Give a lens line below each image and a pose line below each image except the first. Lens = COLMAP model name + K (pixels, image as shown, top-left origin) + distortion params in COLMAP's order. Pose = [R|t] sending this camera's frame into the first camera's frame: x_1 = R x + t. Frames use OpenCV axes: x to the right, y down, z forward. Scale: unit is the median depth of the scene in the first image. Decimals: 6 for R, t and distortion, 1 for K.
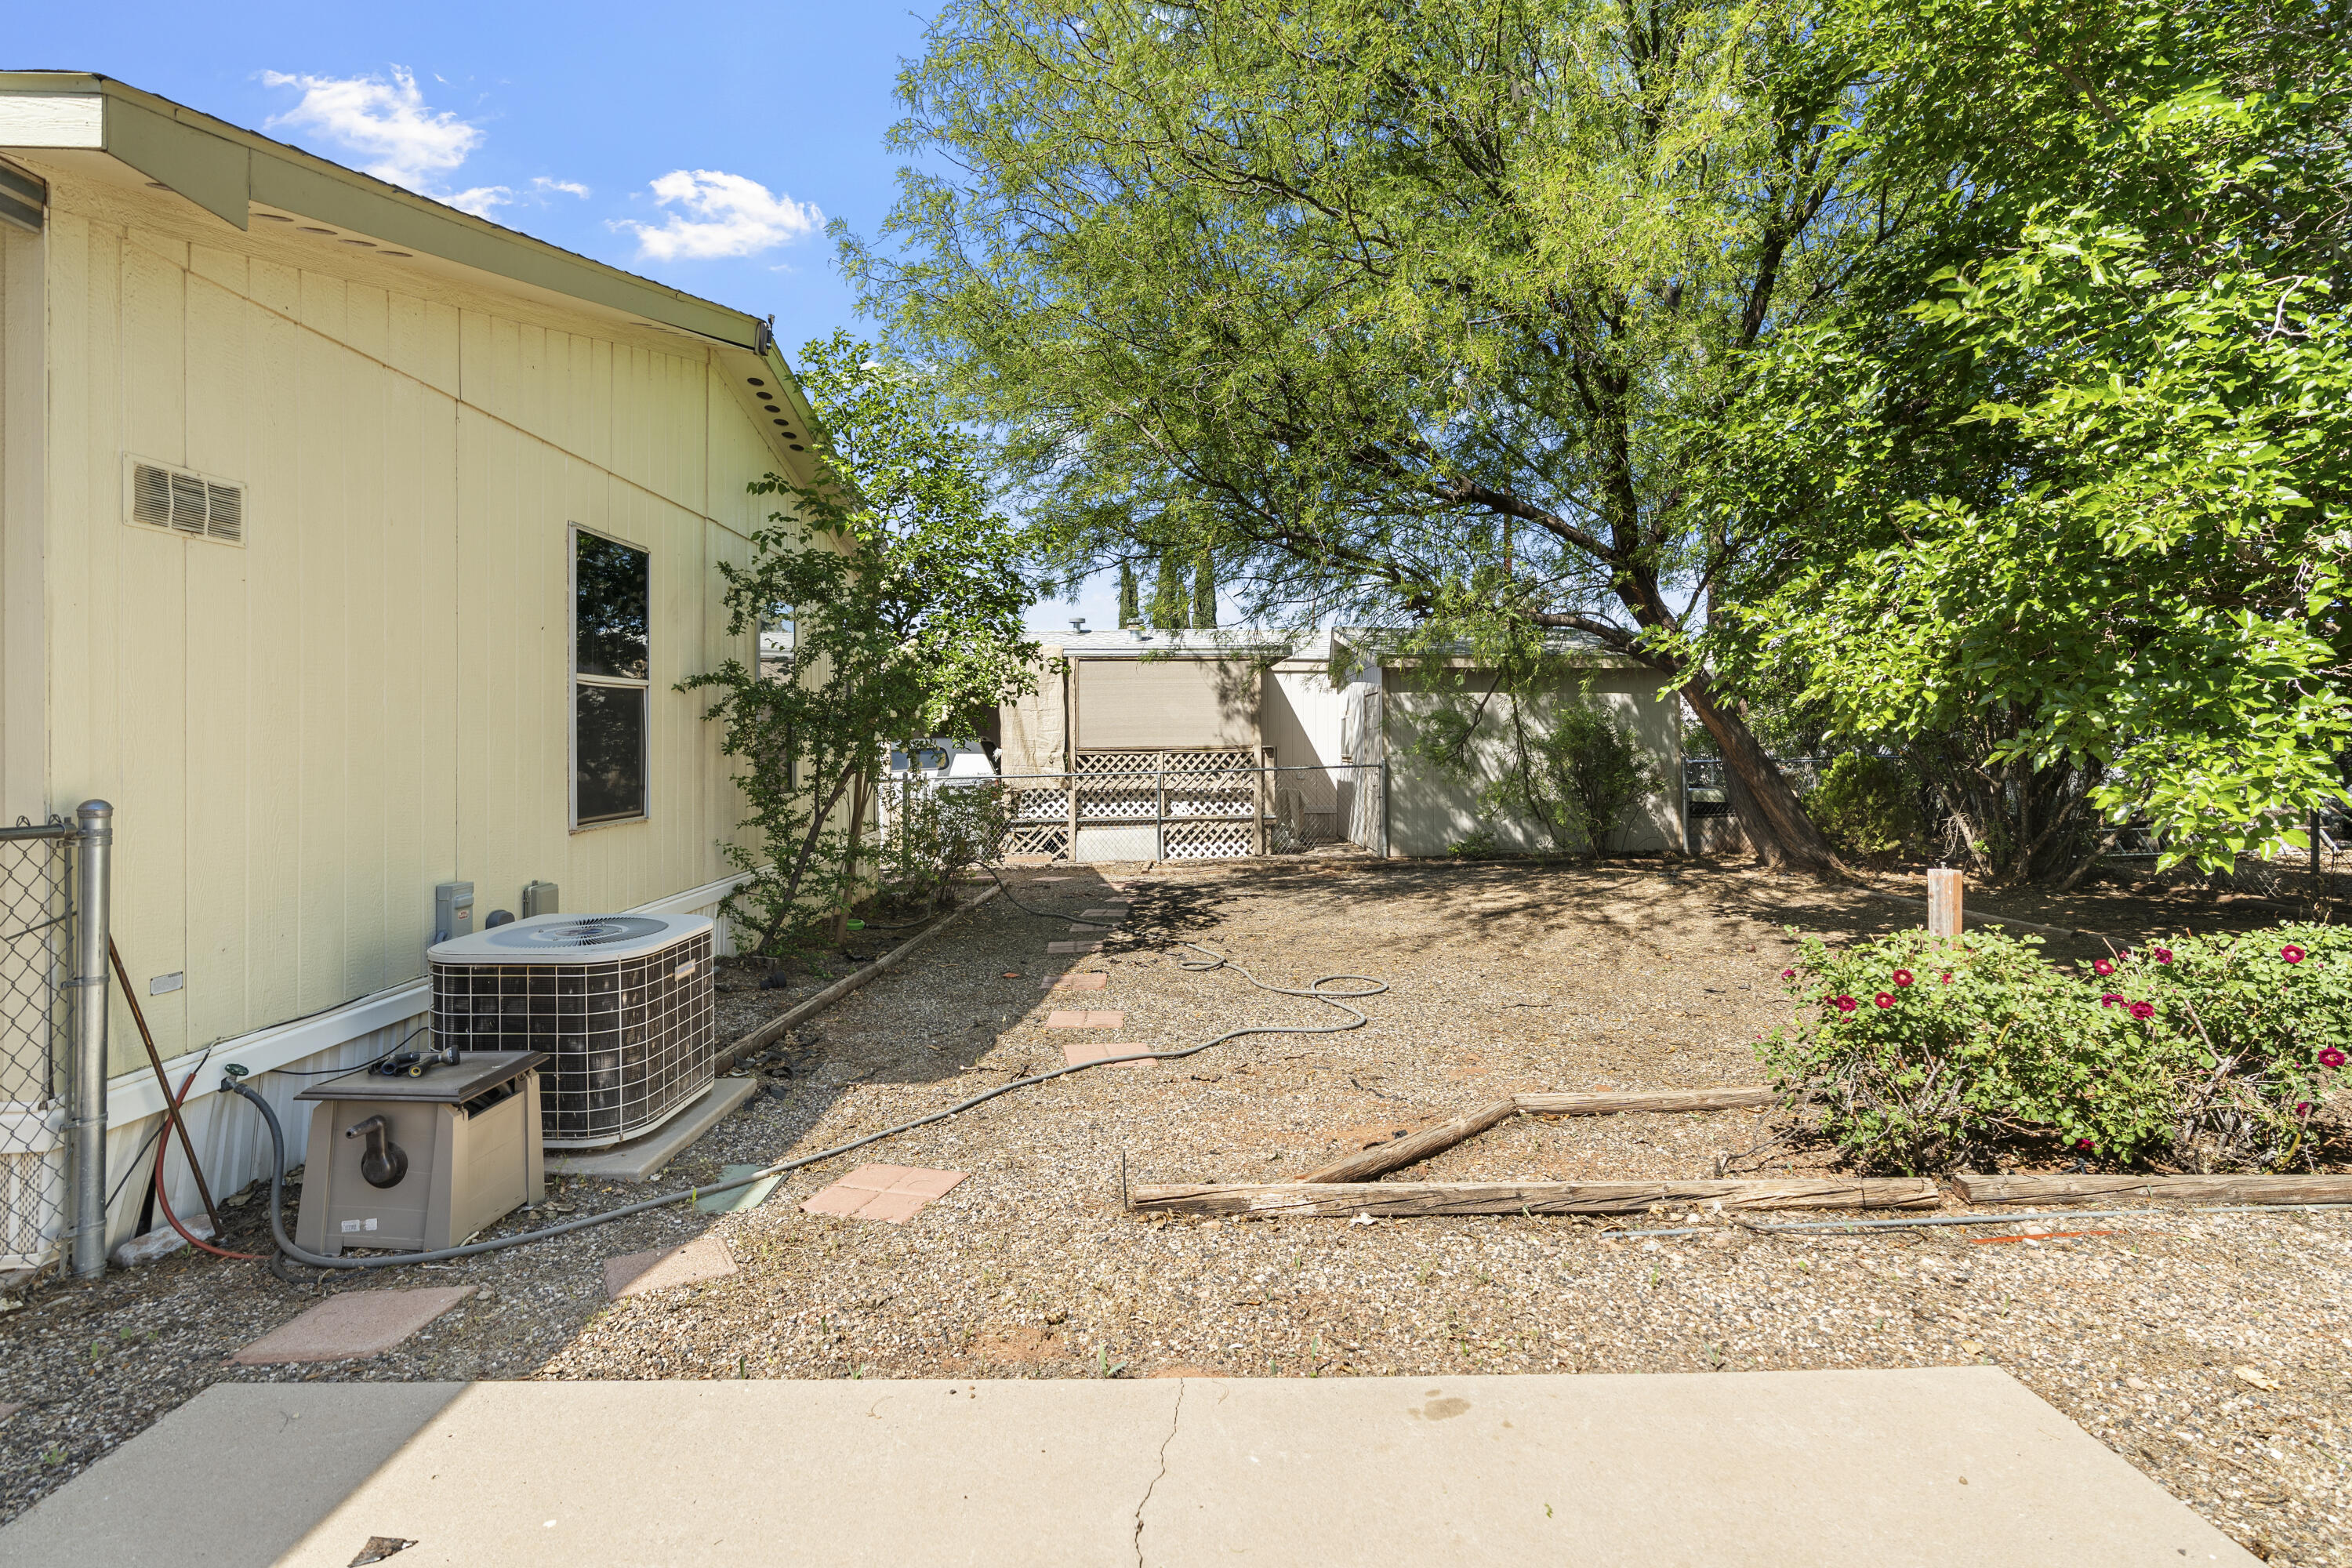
lens RADIAL K [[1074.6, 0, 1169.6], [0, 1074.6, 715.6], [0, 0, 1]] dist [-0.011035, 0.004011]
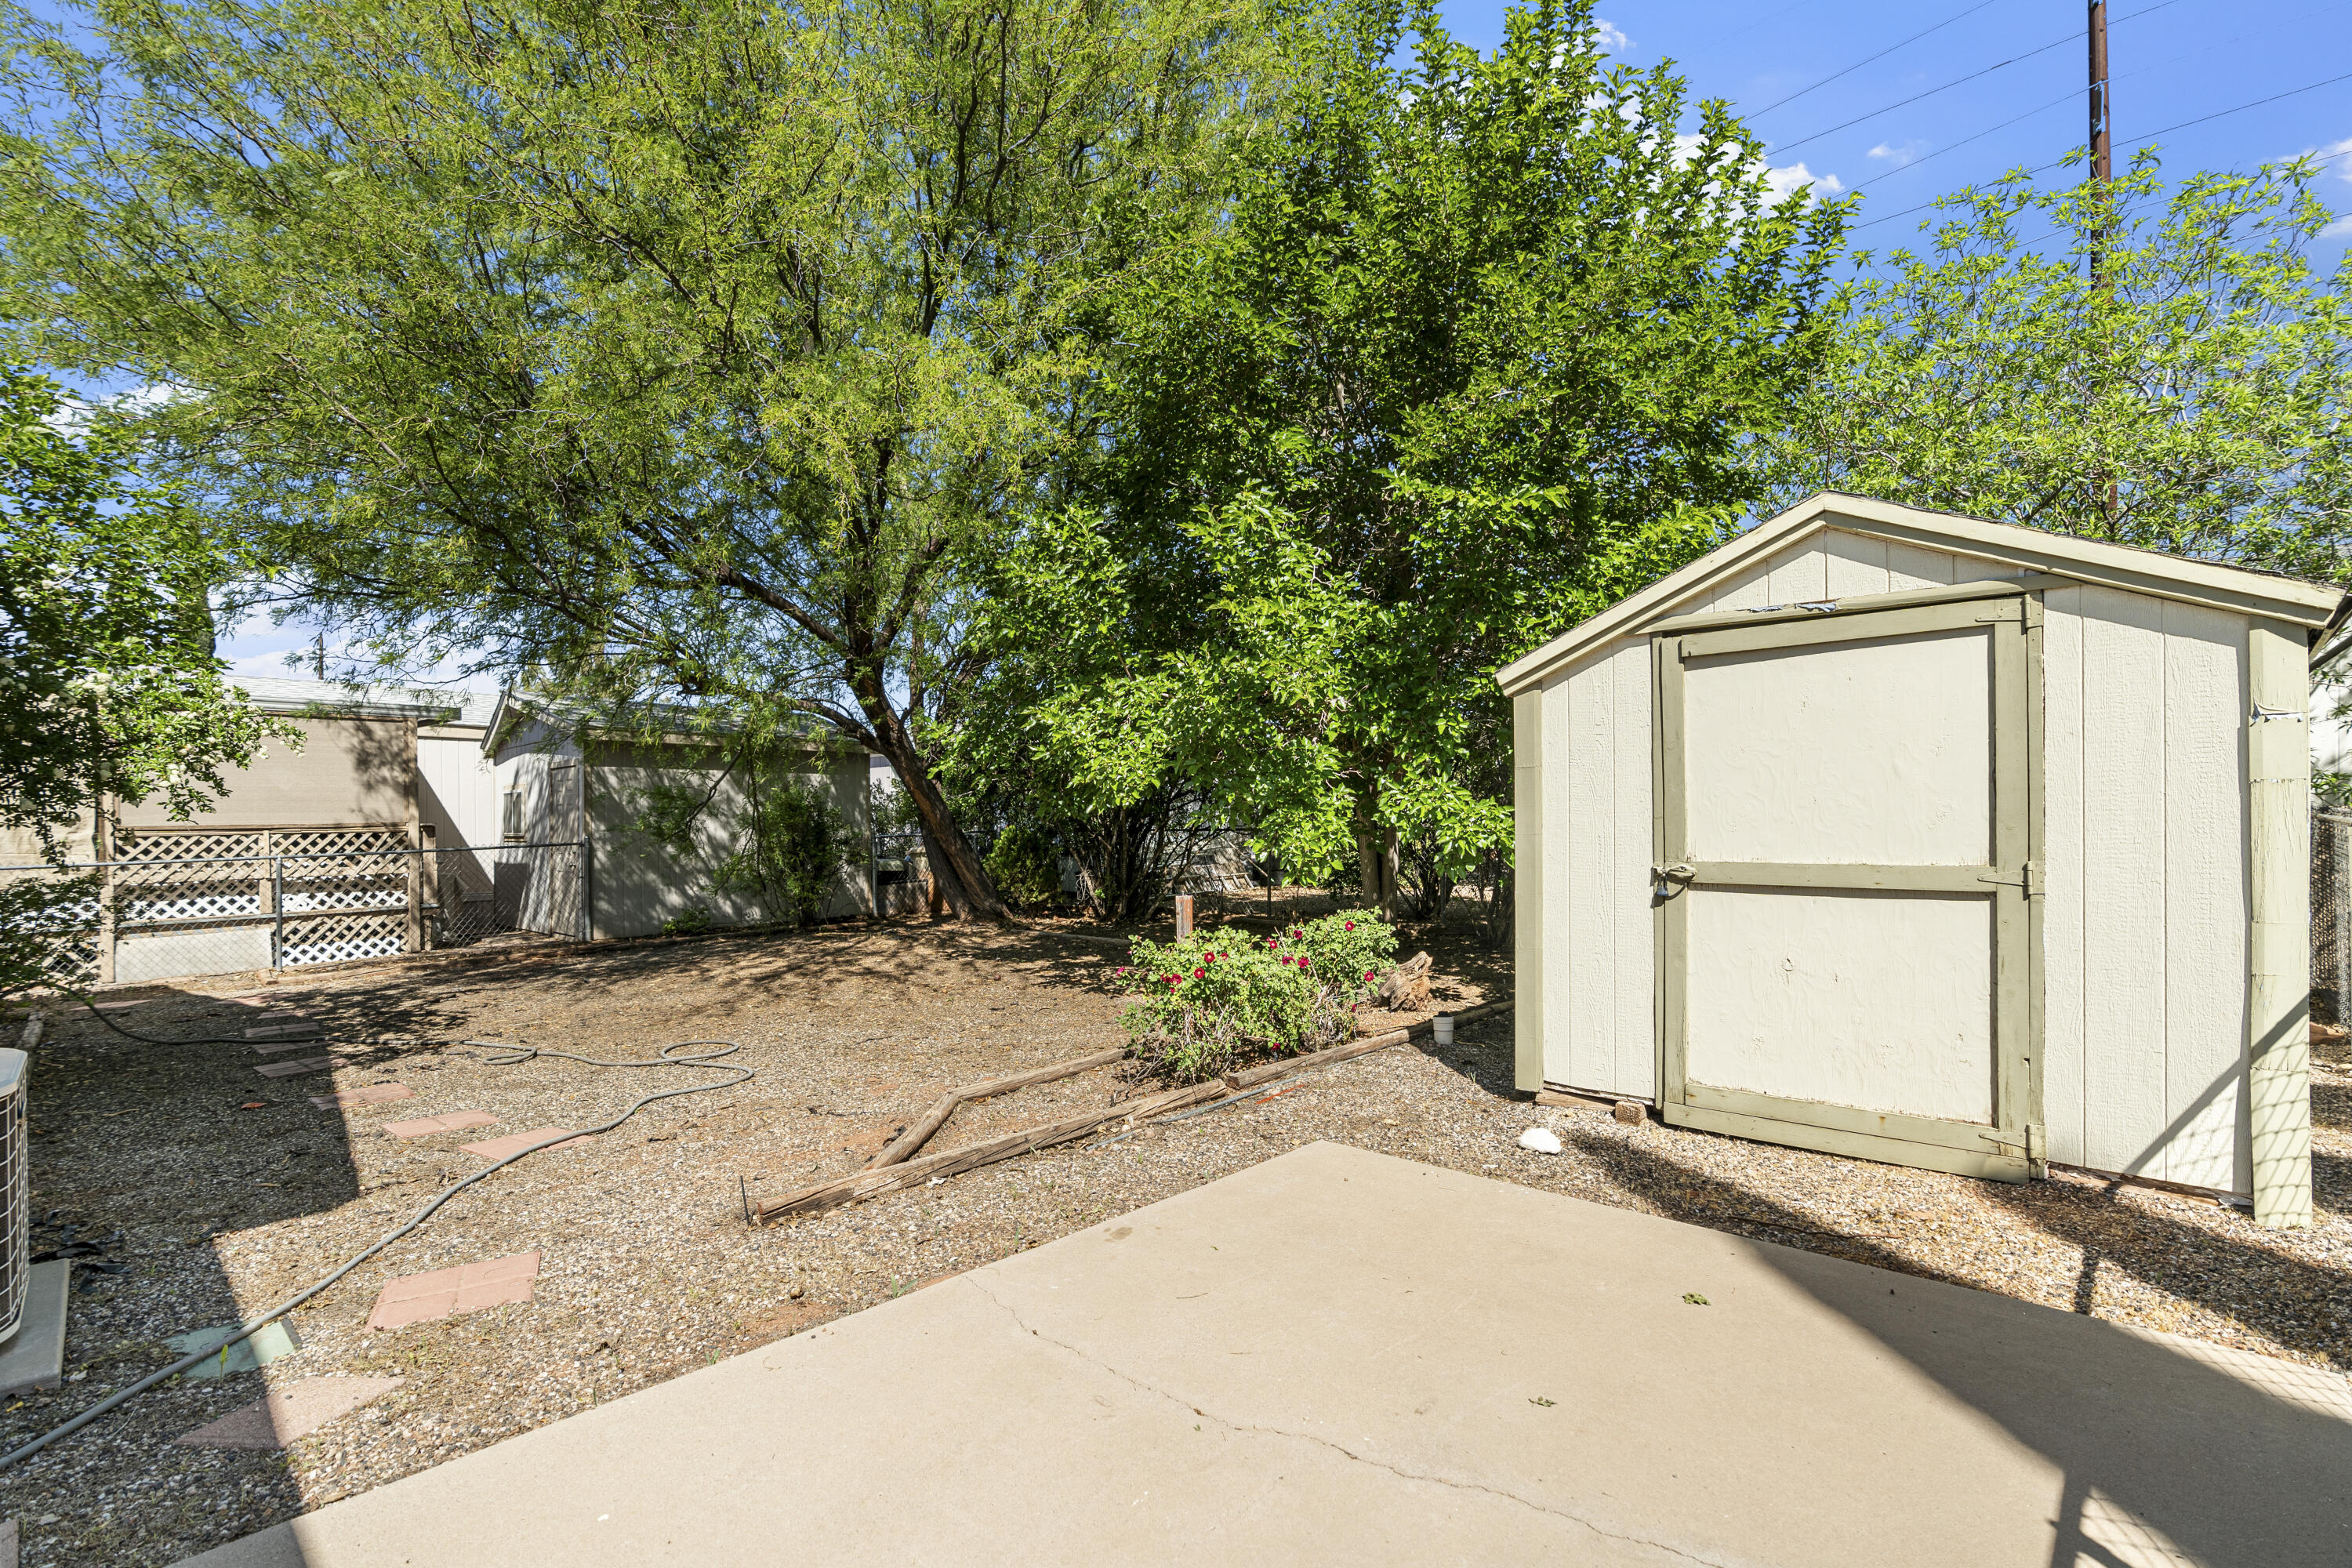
lens RADIAL K [[1074.6, 0, 1171.8], [0, 1074.6, 800.0], [0, 0, 1]] dist [-0.011035, 0.004011]
pose [[0.699888, 0.011524, 0.714159, -0.311121], [-0.014874, 0.999888, -0.001558, 0.007432], [-0.714097, -0.009532, 0.699981, -0.053273]]
